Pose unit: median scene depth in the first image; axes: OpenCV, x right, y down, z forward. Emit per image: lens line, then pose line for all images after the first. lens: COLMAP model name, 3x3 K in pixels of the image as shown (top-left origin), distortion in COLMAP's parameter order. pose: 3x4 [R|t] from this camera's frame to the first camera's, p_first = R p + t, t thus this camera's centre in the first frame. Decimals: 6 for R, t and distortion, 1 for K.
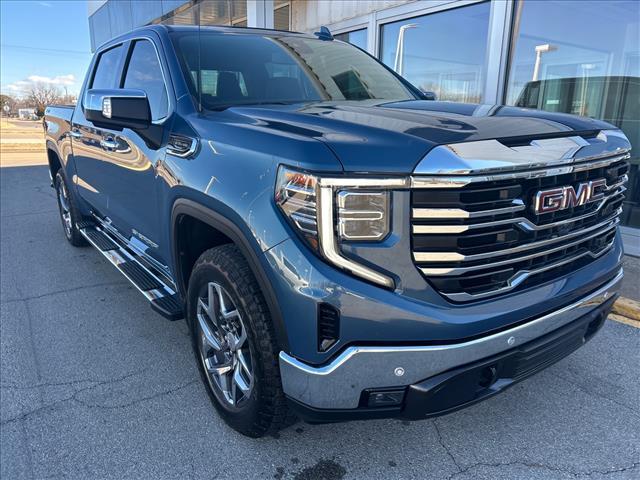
lens RADIAL K [[487.7, 0, 316.2], [0, 487.7, 238.7], [0, 0, 1]] dist [0.044715, -0.038352]
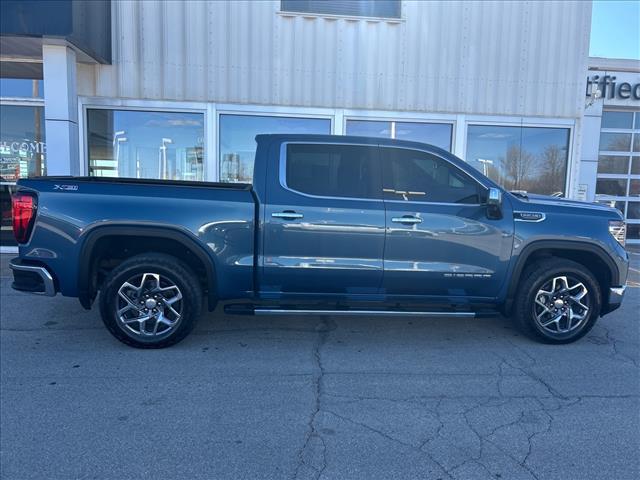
lens RADIAL K [[487.7, 0, 322.8], [0, 487.7, 239.8], [0, 0, 1]] dist [0.044715, -0.038352]
pose [[0.472869, -0.087402, 0.876787, -2.992497], [0.187926, 0.982177, -0.003444, -0.302012], [-0.860860, 0.166400, 0.480866, 0.943354]]
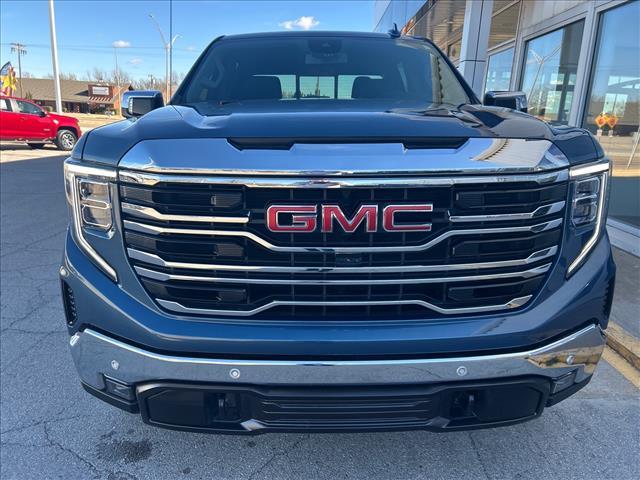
lens RADIAL K [[487.7, 0, 318.1], [0, 487.7, 241.8], [0, 0, 1]] dist [0.044715, -0.038352]
pose [[0.822672, 0.159651, -0.545639, 0.946745], [-0.165528, 0.985443, 0.038766, -0.076818], [0.543885, 0.058427, 0.837123, 0.347245]]
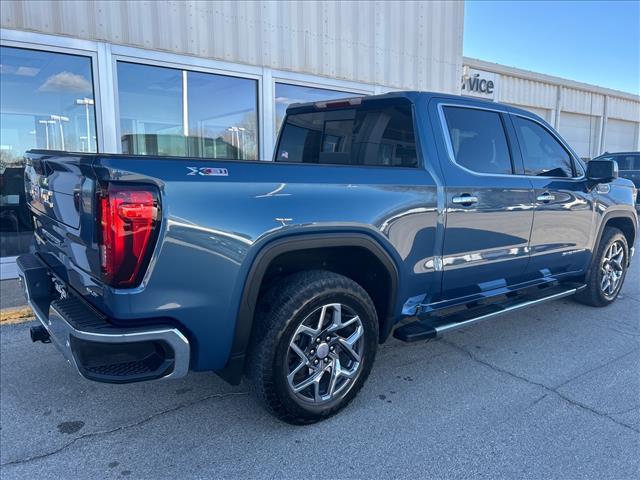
lens RADIAL K [[487.7, 0, 322.7], [0, 487.7, 239.2], [0, 0, 1]] dist [0.044715, -0.038352]
pose [[-0.073789, -0.150755, 0.985813, -2.776276], [0.231742, 0.958857, 0.163979, -0.727269], [-0.969975, 0.240555, -0.035817, 2.761851]]
